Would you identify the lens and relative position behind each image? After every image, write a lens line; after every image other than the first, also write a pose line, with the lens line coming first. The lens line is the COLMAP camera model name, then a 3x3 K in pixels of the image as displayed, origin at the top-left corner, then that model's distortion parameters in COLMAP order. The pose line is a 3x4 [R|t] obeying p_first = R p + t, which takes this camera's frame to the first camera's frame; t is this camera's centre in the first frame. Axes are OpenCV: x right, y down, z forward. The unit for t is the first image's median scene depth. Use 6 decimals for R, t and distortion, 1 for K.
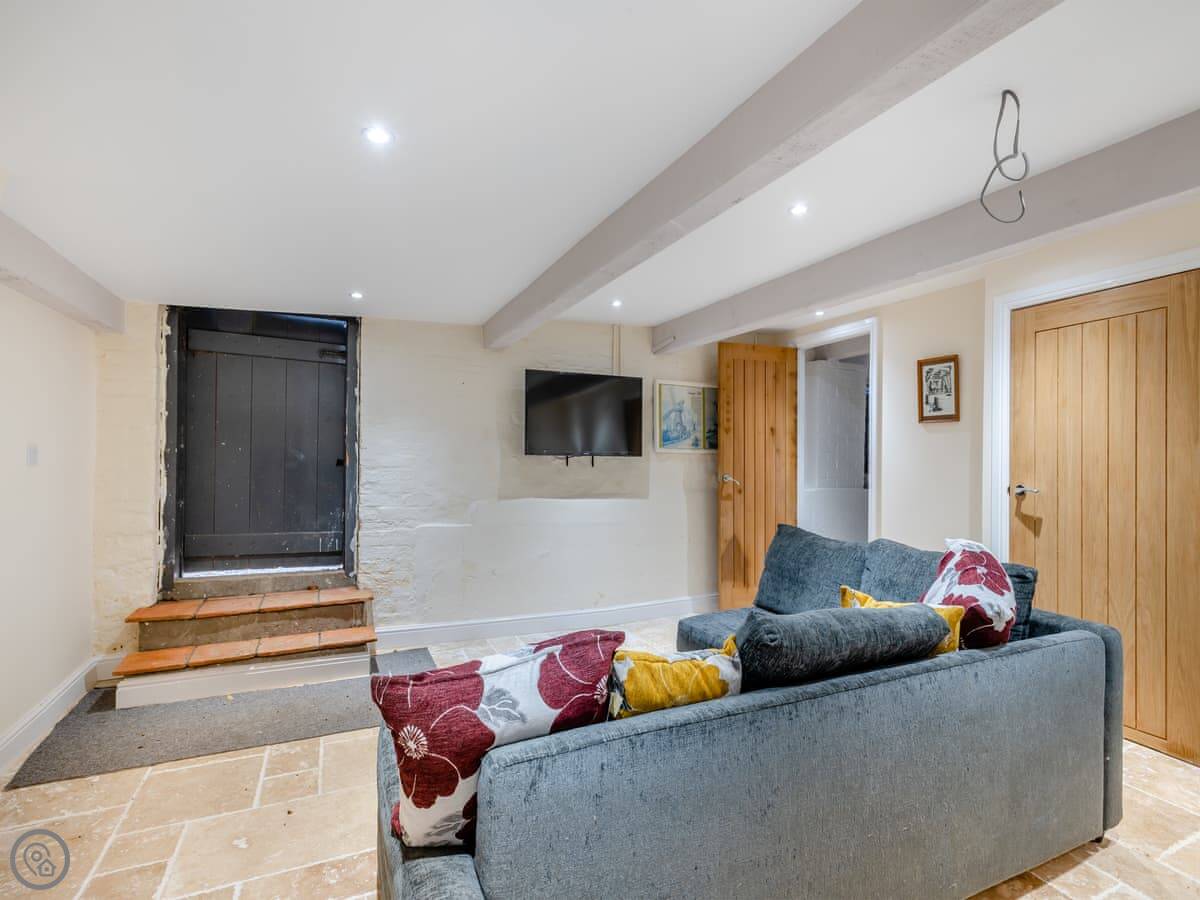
lens RADIAL K [[541.3, 0, 600.0], [0, 541.3, 450.0], [0, 0, 1]] dist [-0.014549, -0.000605]
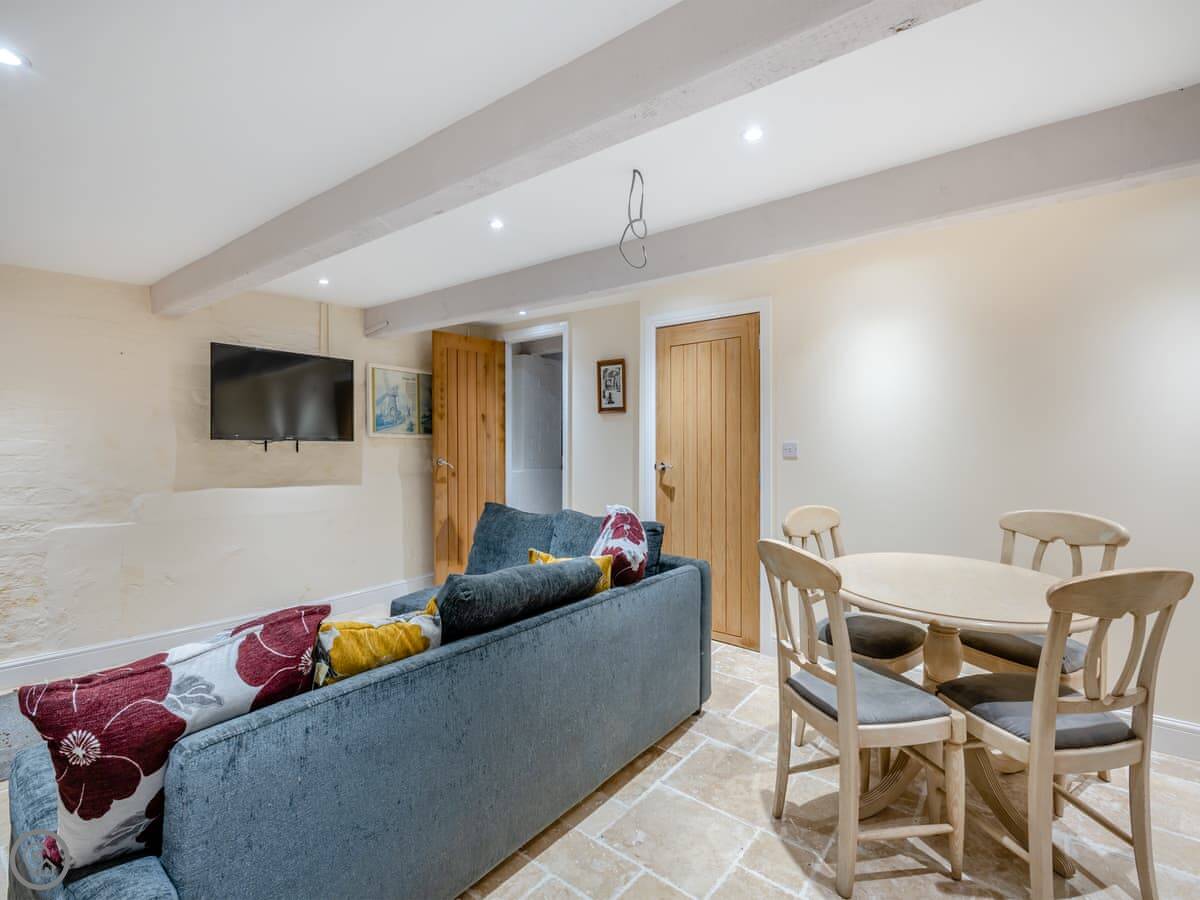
lens RADIAL K [[560.6, 0, 574.5], [0, 560.6, 448.1], [0, 0, 1]] dist [0.004508, -0.001193]
pose [[0.903081, -0.005398, 0.429436, 0.006707], [-0.004606, 0.999742, 0.022253, 0.000576], [-0.429445, -0.022074, 0.902823, -0.194711]]
